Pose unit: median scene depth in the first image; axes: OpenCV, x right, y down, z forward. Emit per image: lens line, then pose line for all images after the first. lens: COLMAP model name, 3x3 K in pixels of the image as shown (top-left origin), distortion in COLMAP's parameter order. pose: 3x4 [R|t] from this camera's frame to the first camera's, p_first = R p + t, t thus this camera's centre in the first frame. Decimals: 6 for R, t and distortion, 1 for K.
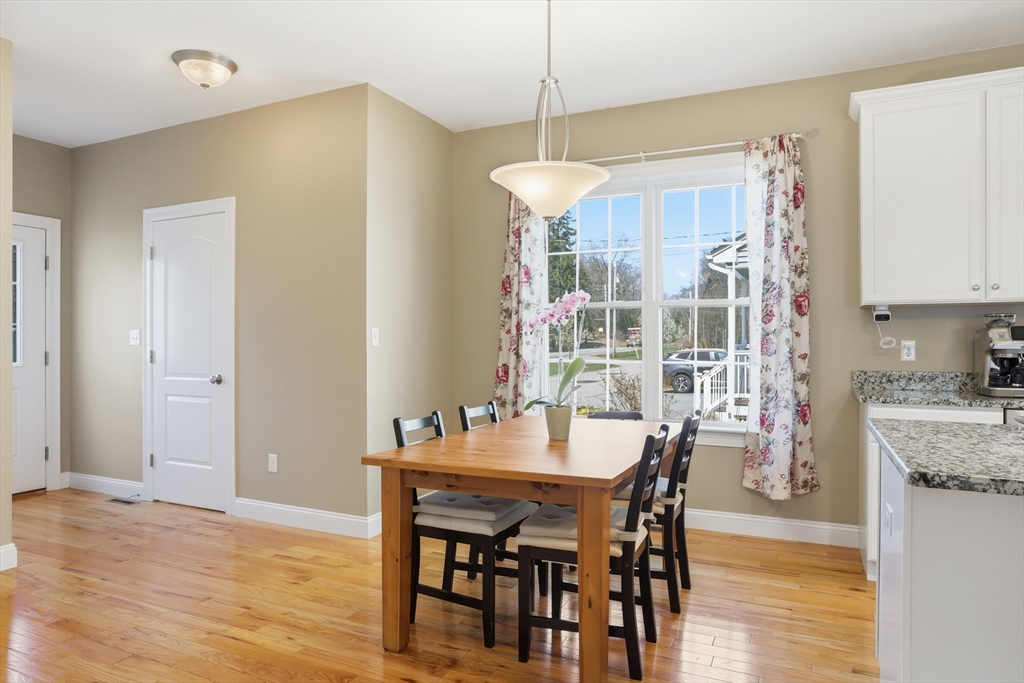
lens RADIAL K [[635.5, 0, 514.6], [0, 635.5, 345.2], [0, 0, 1]] dist [-0.074882, 0.060488]
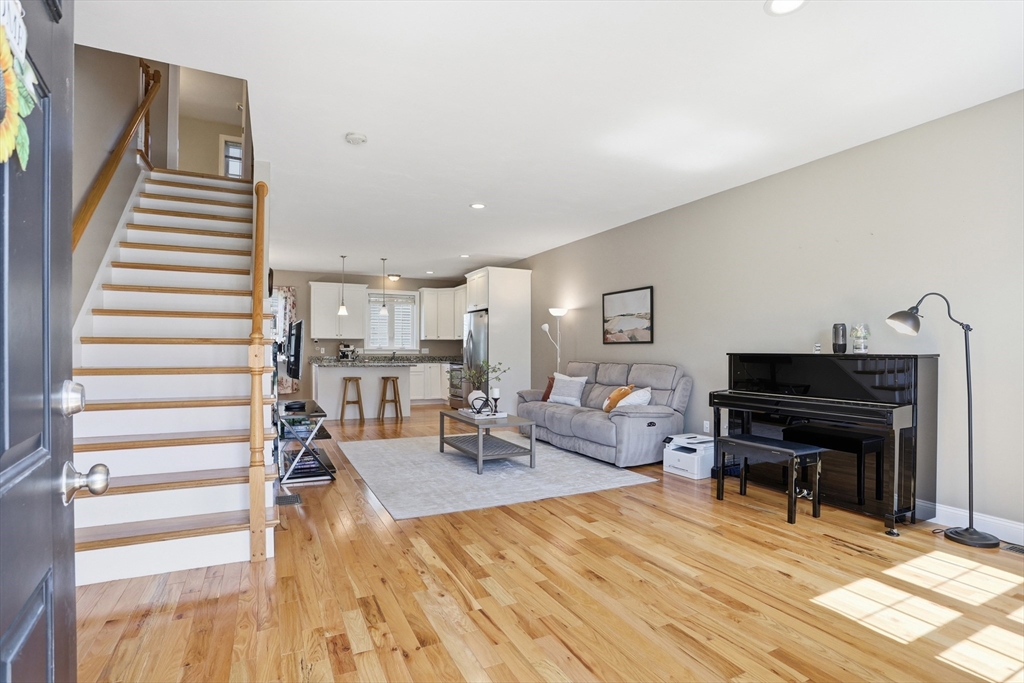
lens RADIAL K [[506.6, 0, 513.2], [0, 506.6, 342.3], [0, 0, 1]] dist [-0.080582, 0.037221]
pose [[0.620586, 0.013919, 0.784015, -0.954722], [-0.000418, 0.999848, -0.017420, 0.009770], [-0.784139, 0.010483, 0.620497, -1.658152]]
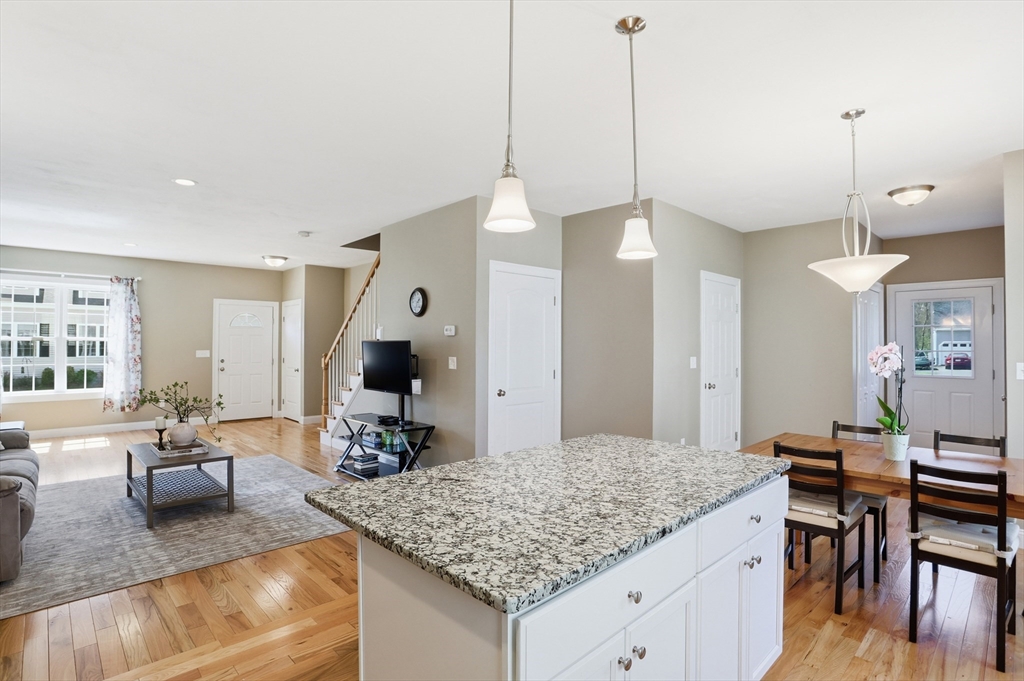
lens RADIAL K [[506.6, 0, 513.2], [0, 506.6, 341.3], [0, 0, 1]] dist [-0.080582, 0.037221]
pose [[-0.353943, -0.009369, -0.935220, 0.971697], [-0.008115, 0.999943, -0.006947, -0.058845], [0.935232, 0.005130, -0.353999, 0.494976]]
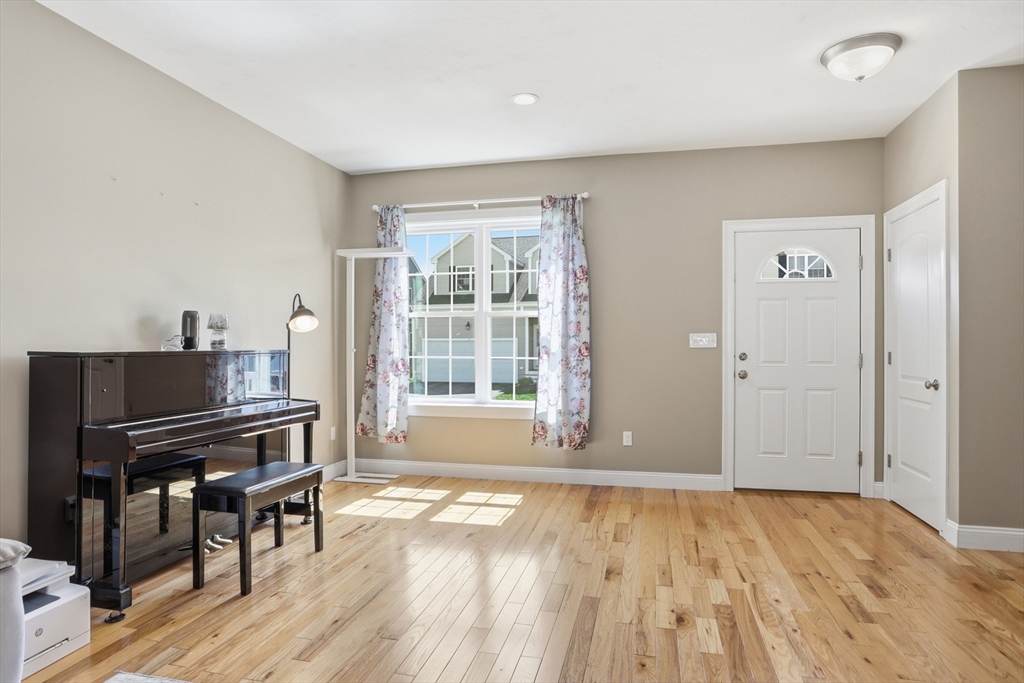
lens RADIAL K [[579.2, 0, 516.1], [0, 579.2, 345.0], [0, 0, 1]] dist [-0.067536, 0.042765]
pose [[-0.978299, -0.000437, -0.207197, -0.023313], [-0.000946, 0.999997, 0.002354, 0.004076], [0.207195, 0.002498, -0.978297, -0.541899]]
